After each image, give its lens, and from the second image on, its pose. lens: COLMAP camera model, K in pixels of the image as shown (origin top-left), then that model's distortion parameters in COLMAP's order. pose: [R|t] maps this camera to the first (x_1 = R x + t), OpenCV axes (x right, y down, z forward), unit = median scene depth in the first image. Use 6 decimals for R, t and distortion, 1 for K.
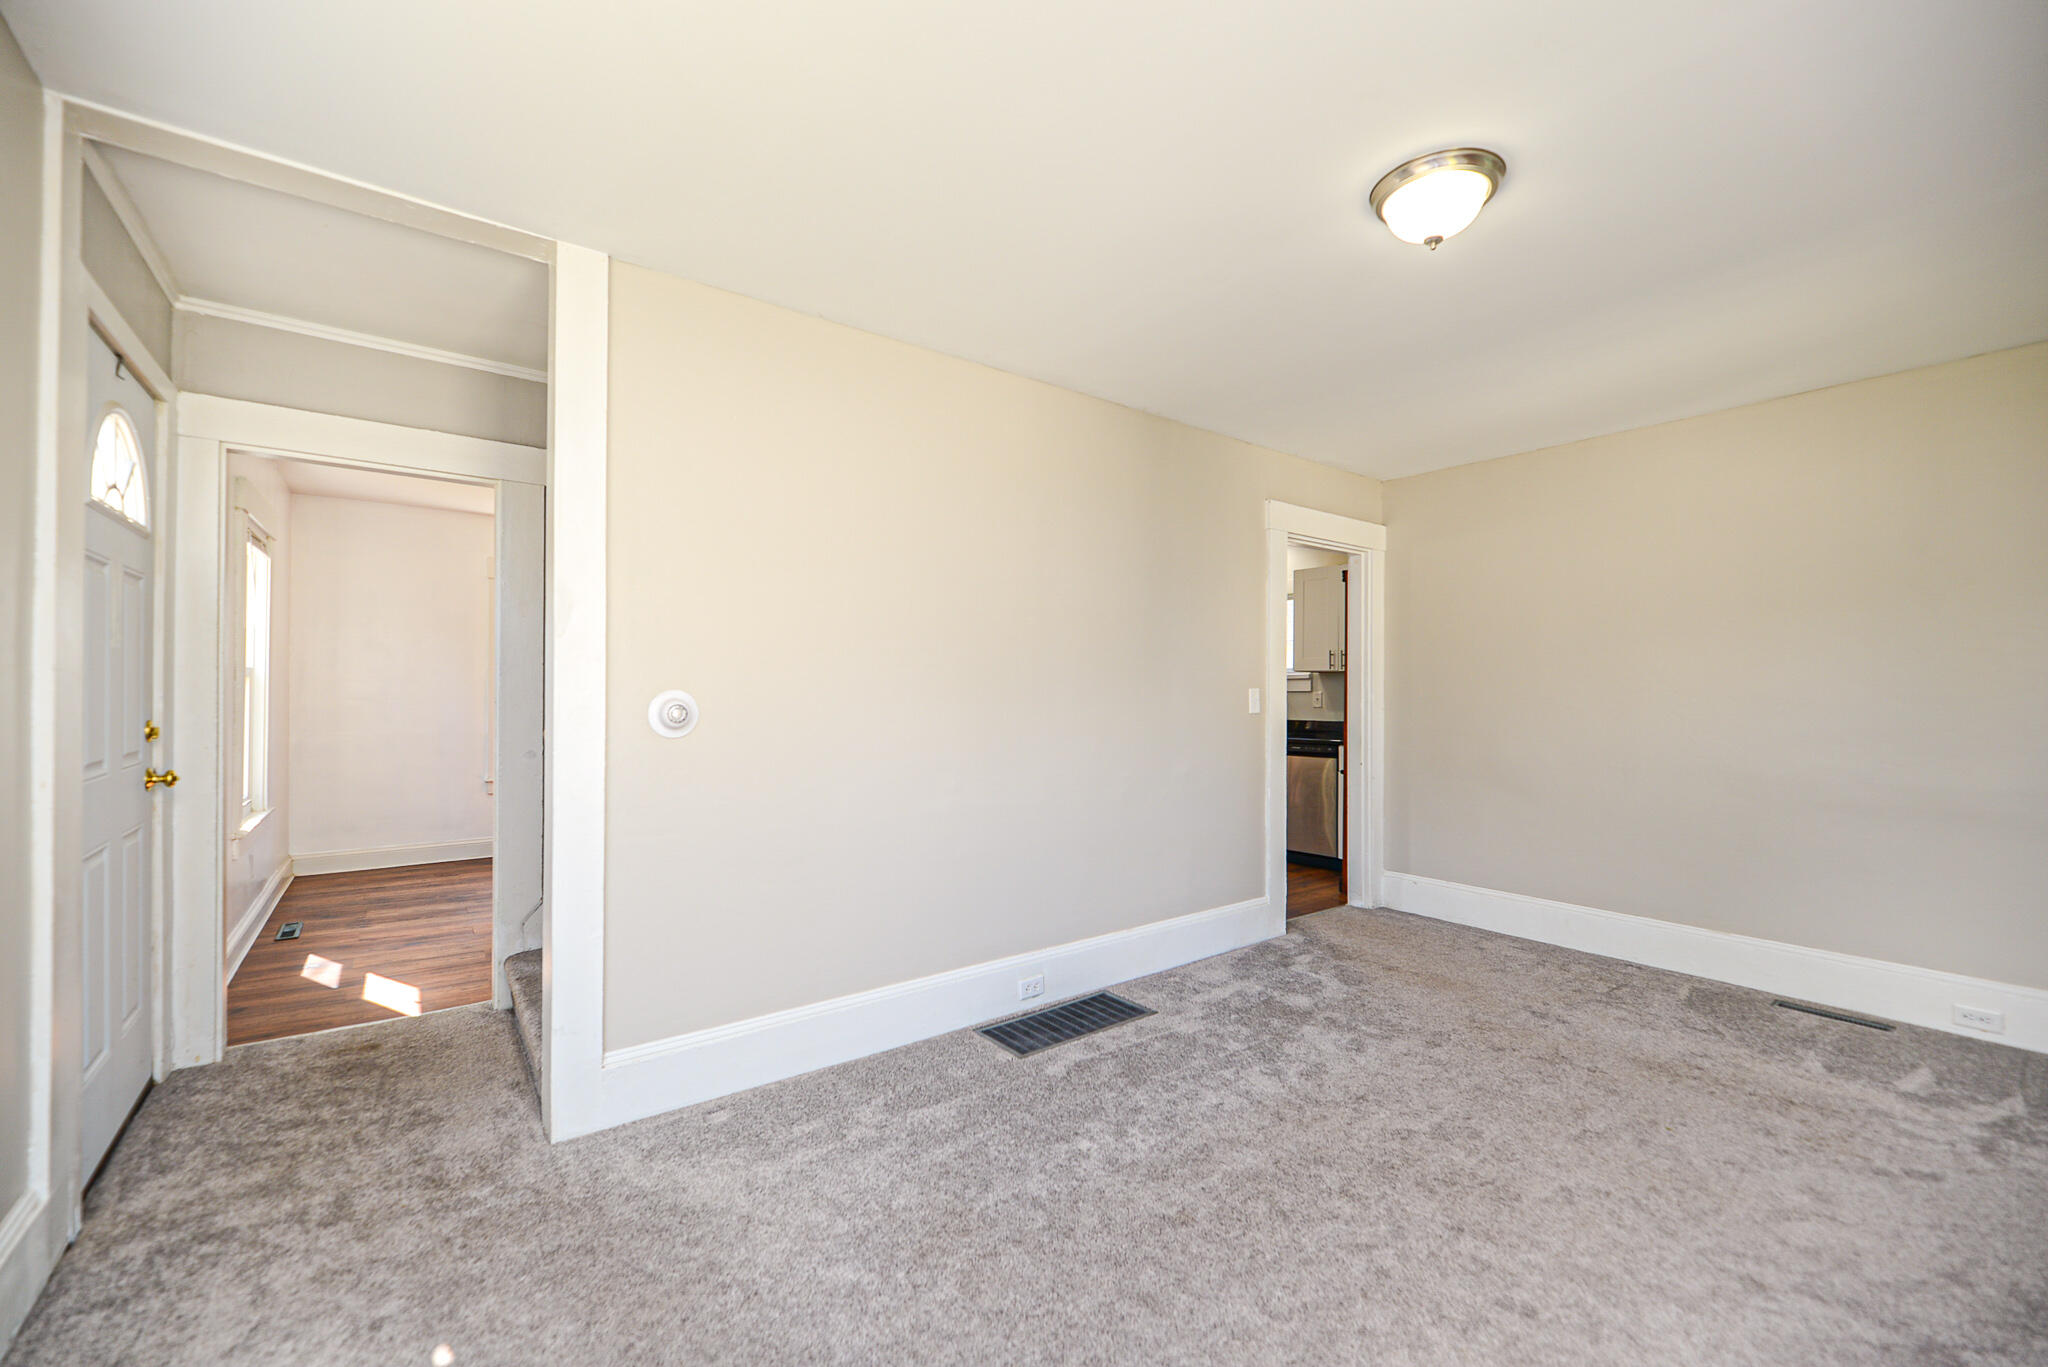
lens RADIAL K [[824.3, 0, 1022.4], [0, 824.3, 687.6], [0, 0, 1]] dist [-0.000025, -0.004389]
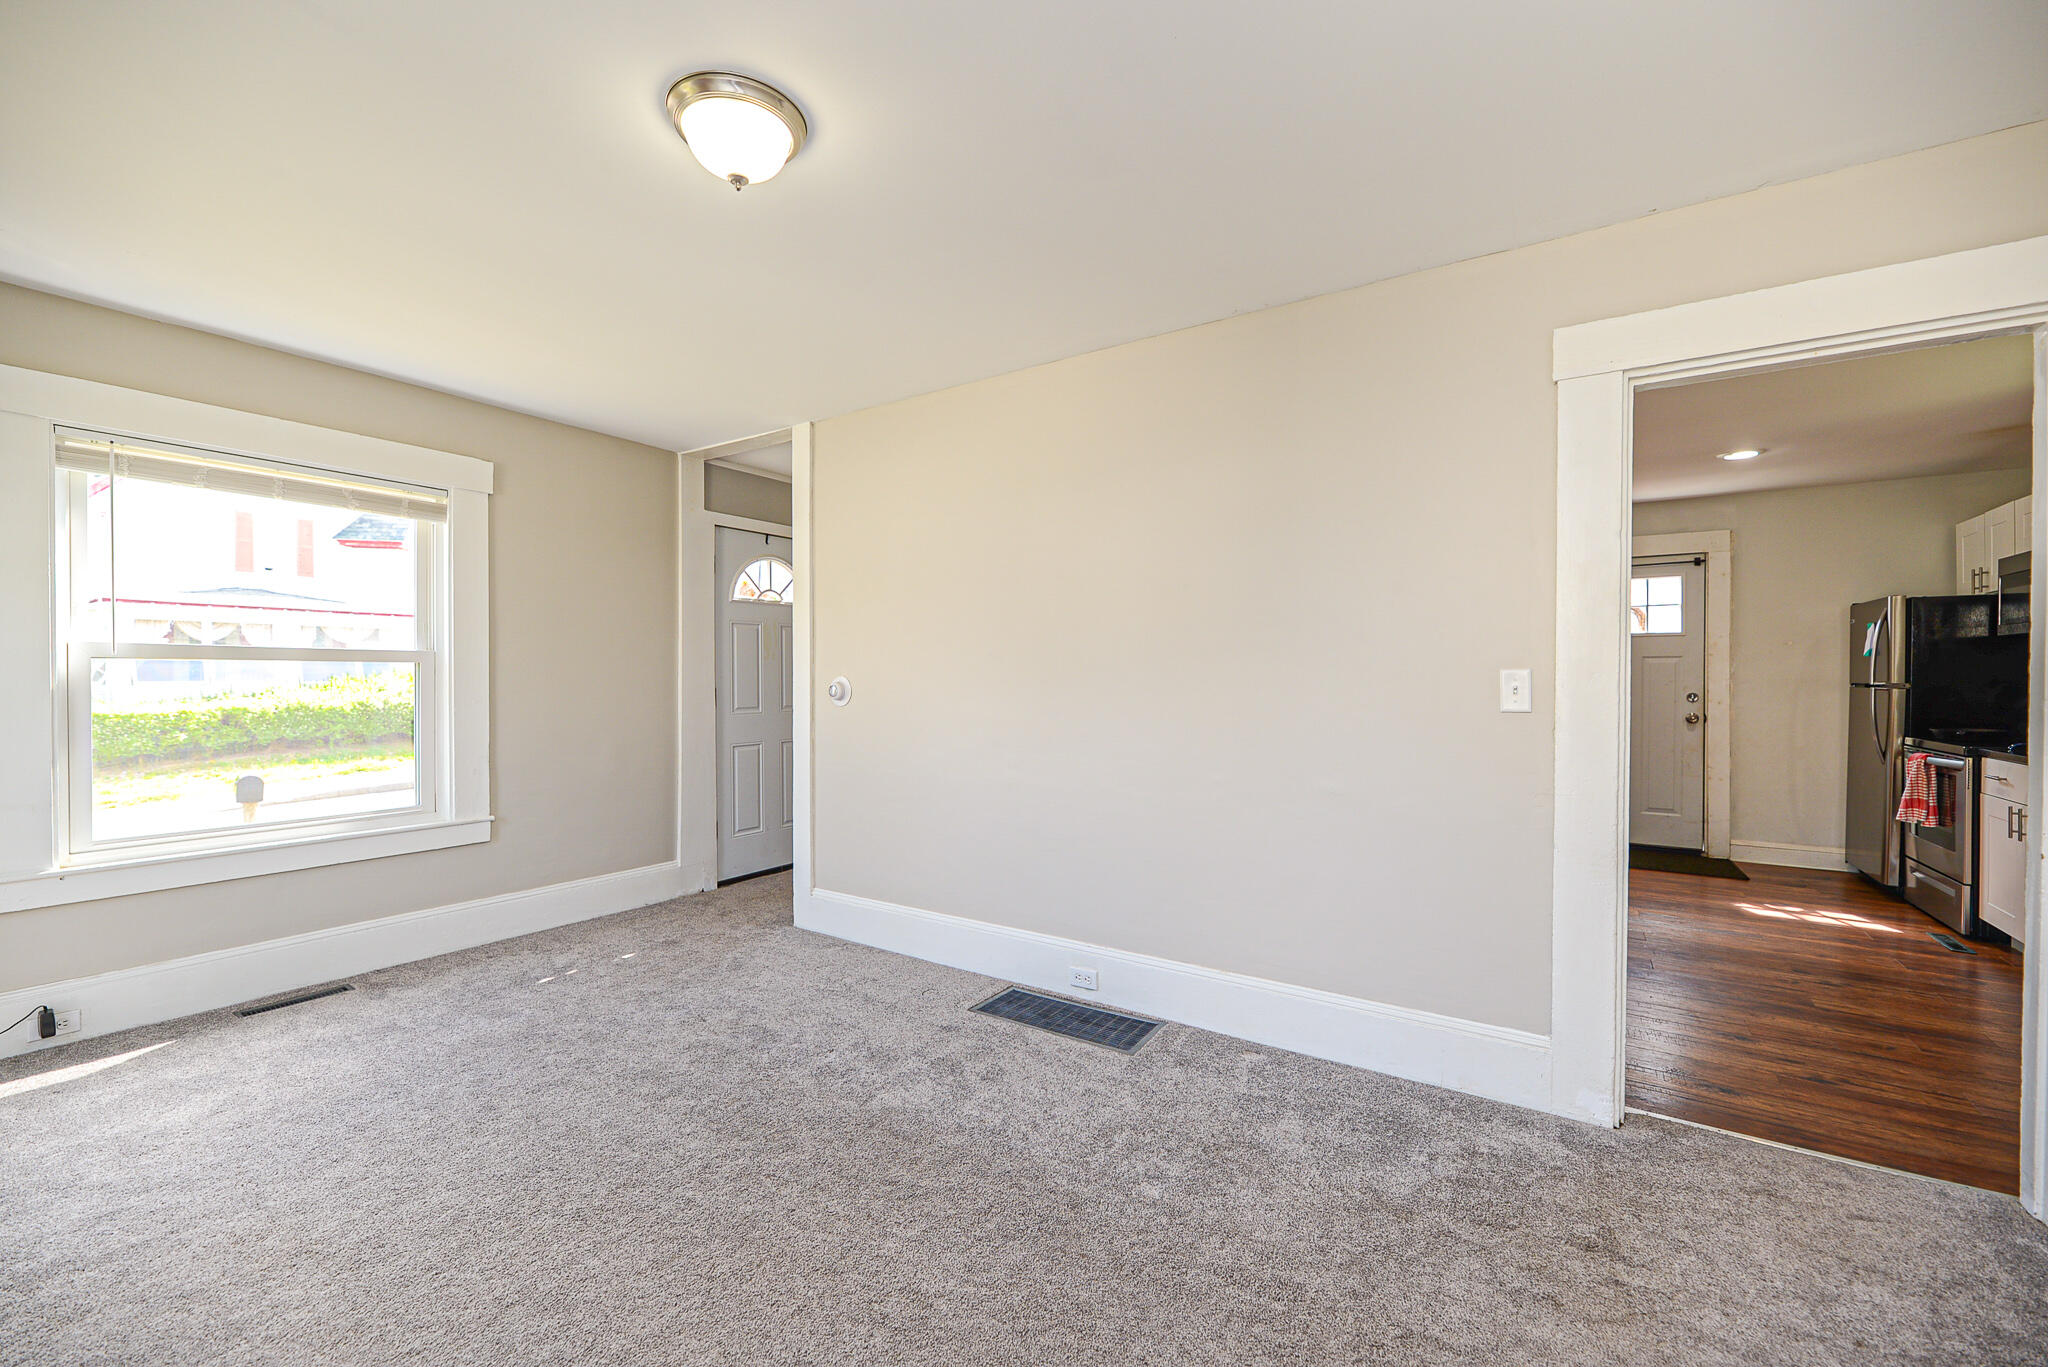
lens RADIAL K [[824.3, 0, 1022.4], [0, 824.3, 687.6], [0, 0, 1]] dist [-0.000025, -0.004389]
pose [[0.330936, 0.003577, -0.943646, 0.972700], [0.003050, 0.999984, 0.004860, 0.014588], [0.943648, -0.004486, 0.330919, 0.651906]]
